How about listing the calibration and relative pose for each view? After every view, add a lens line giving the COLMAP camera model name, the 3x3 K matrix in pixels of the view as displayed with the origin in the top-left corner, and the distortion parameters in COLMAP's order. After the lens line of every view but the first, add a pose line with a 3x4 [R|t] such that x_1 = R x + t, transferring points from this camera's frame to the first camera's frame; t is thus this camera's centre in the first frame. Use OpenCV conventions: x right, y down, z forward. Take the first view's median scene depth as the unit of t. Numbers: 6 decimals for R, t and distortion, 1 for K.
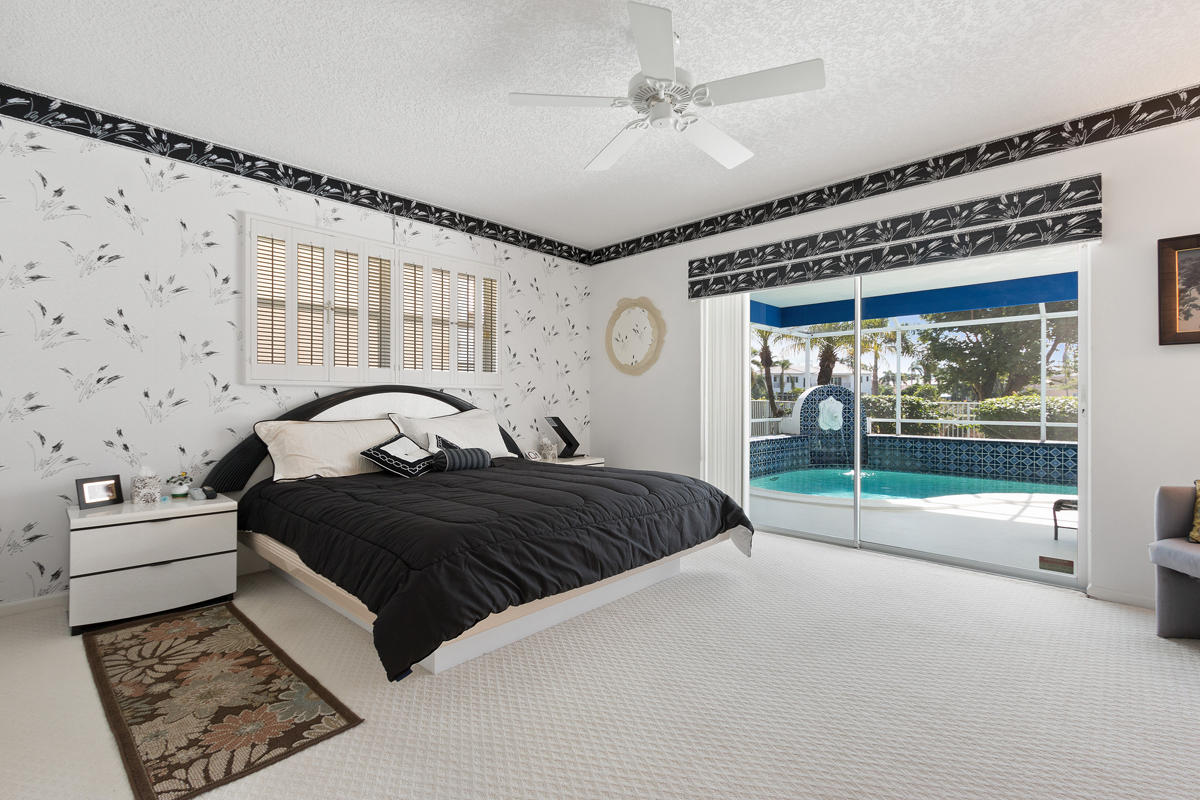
lens RADIAL K [[550.1, 0, 598.6], [0, 550.1, 392.0], [0, 0, 1]] dist [-0.000174, -0.000252]
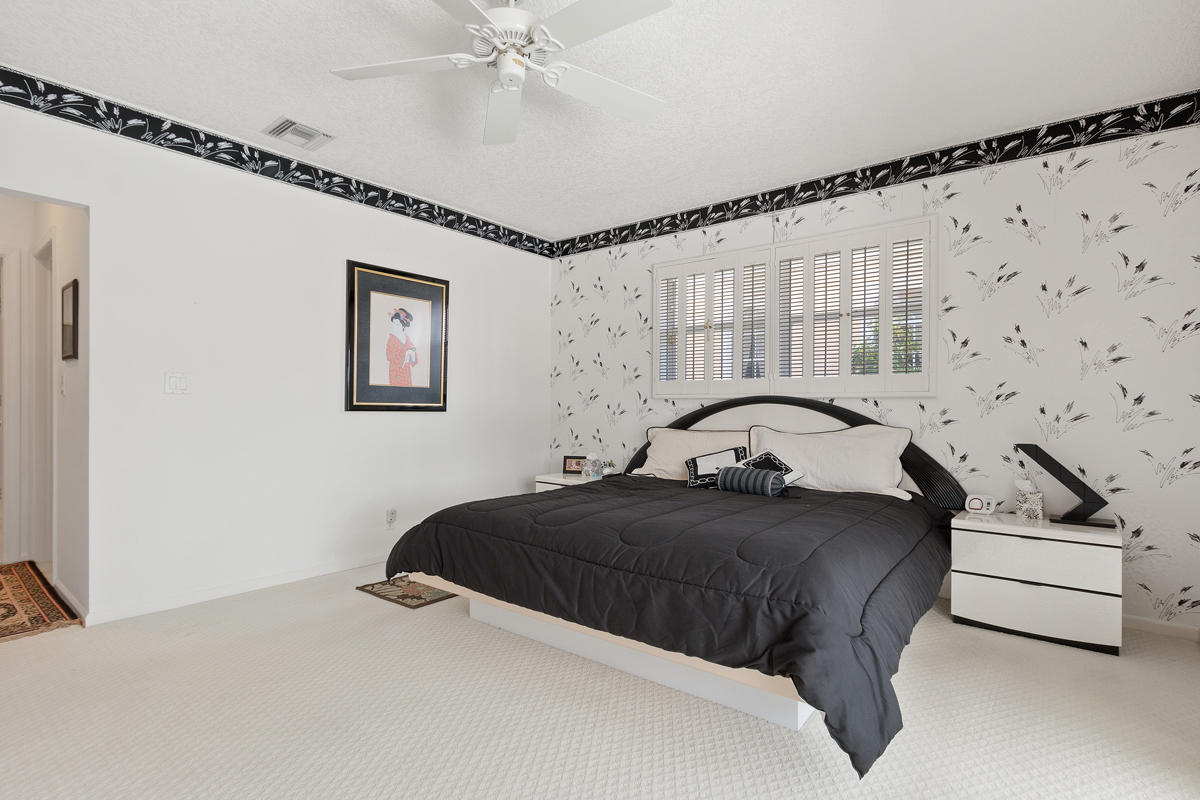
lens RADIAL K [[602.1, 0, 600.0], [0, 602.1, 400.0], [0, 0, 1]] dist [-0.013813, -0.000723]
pose [[0.058489, -0.016723, -0.998148, 0.647834], [0.005351, 0.999851, -0.016438, 0.010213], [0.998274, -0.004380, 0.058569, 0.686065]]
